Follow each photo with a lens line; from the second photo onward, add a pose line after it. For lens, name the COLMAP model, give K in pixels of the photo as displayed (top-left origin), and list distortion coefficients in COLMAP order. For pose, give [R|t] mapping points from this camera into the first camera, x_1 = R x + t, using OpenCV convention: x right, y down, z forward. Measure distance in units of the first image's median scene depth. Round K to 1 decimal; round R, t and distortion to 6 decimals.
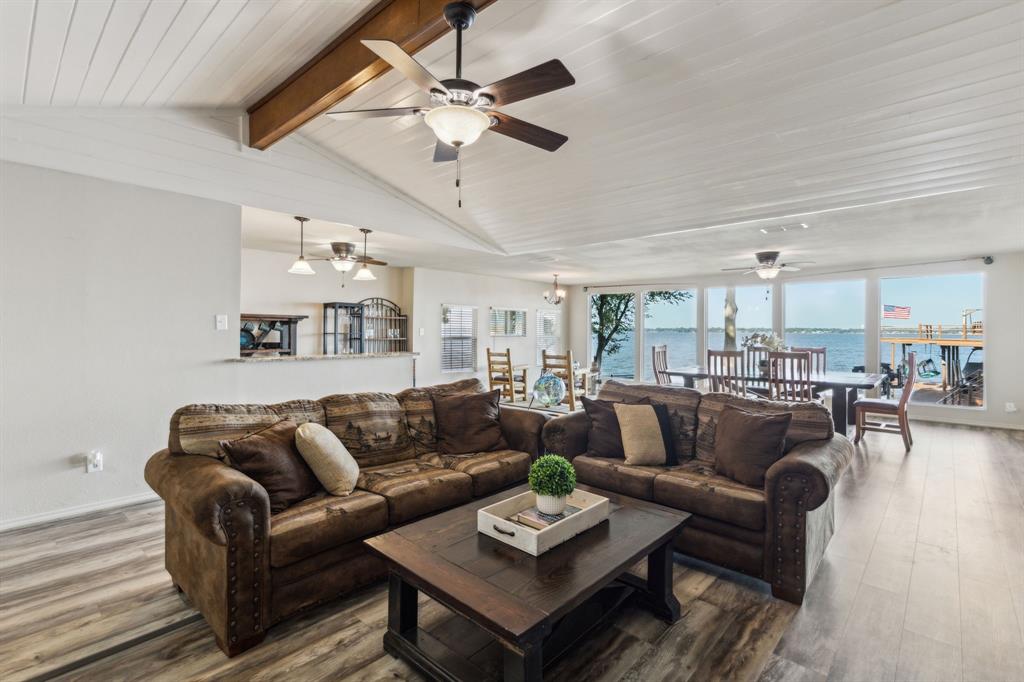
lens RADIAL K [[474.2, 0, 503.9], [0, 474.2, 338.0], [0, 0, 1]] dist [0.003005, 0.000531]
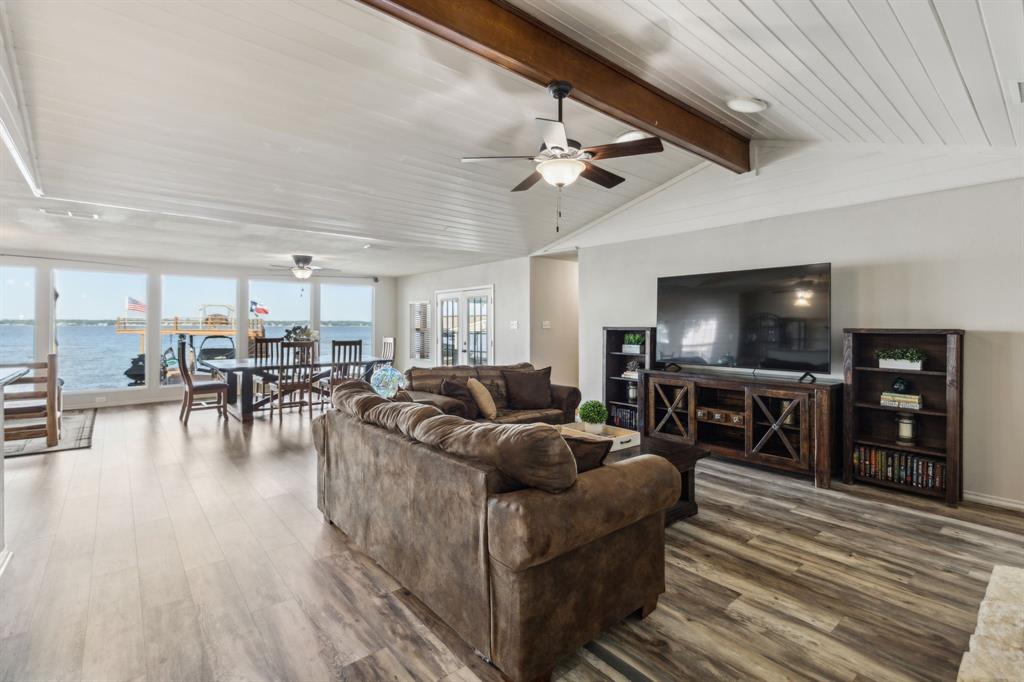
lens RADIAL K [[474.2, 0, 504.7], [0, 474.2, 330.8], [0, 0, 1]] dist [0.003005, 0.000531]
pose [[0.132328, -0.014095, 0.991106, -0.531185], [0.011779, 0.999851, 0.012647, -0.005963], [-0.991136, 0.010001, 0.132474, 0.363679]]
